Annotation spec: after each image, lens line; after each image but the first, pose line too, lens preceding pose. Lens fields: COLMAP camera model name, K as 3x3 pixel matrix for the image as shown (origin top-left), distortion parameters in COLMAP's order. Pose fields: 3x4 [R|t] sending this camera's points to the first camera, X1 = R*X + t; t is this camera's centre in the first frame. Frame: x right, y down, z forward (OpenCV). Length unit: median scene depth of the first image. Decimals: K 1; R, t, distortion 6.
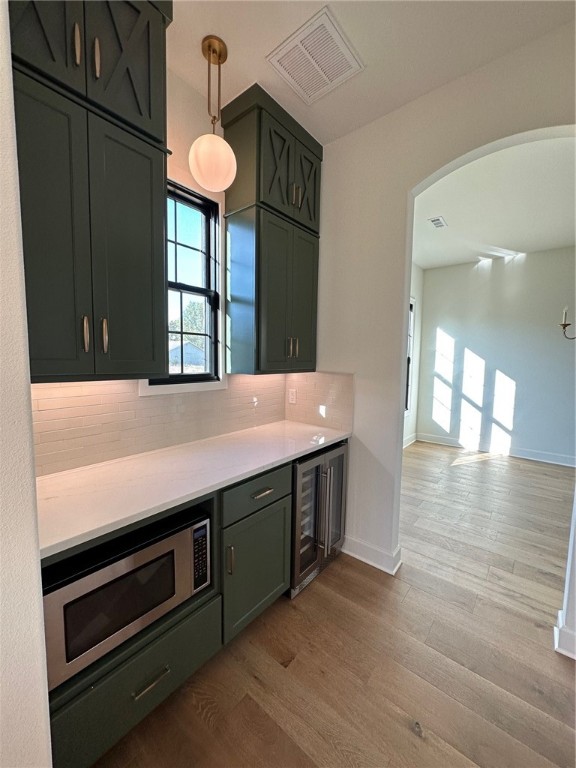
lens RADIAL K [[307.1, 0, 289.7], [0, 307.1, 383.6], [0, 0, 1]] dist [-0.006111, 0.000328]
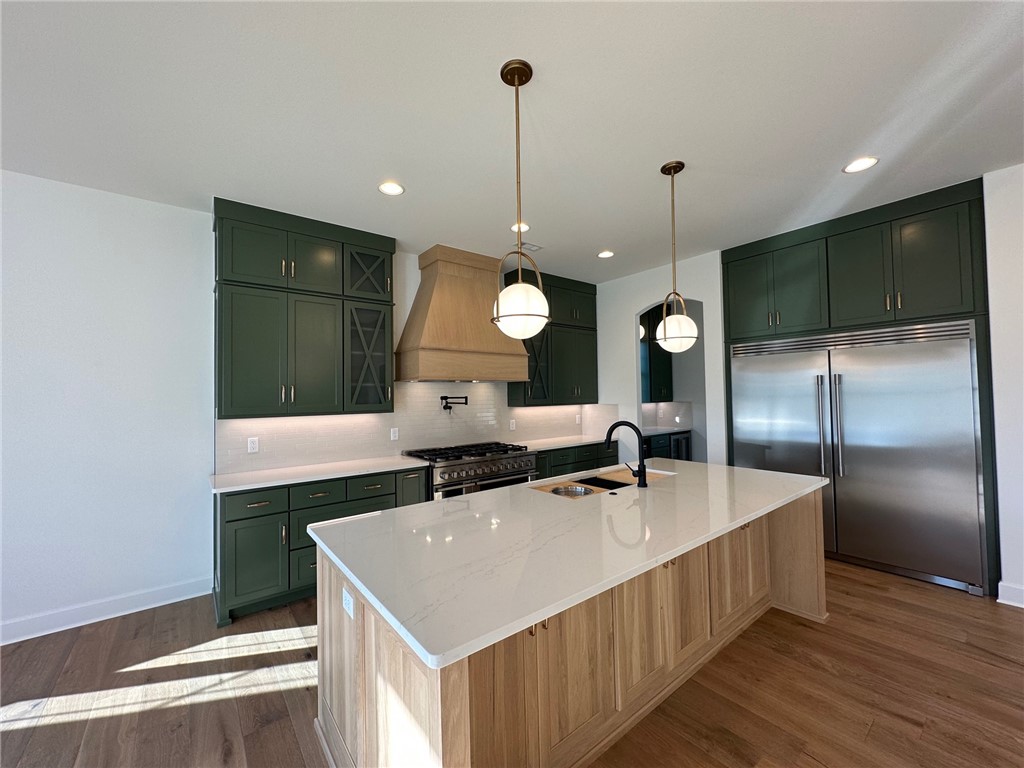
lens RADIAL K [[409.4, 0, 507.5], [0, 409.4, 384.7], [0, 0, 1]] dist [-0.006111, 0.000328]
pose [[0.976042, -0.034708, -0.214797, -0.444118], [0.011176, 0.993889, -0.109814, 0.150723], [0.217296, 0.104783, 0.970465, -2.136302]]
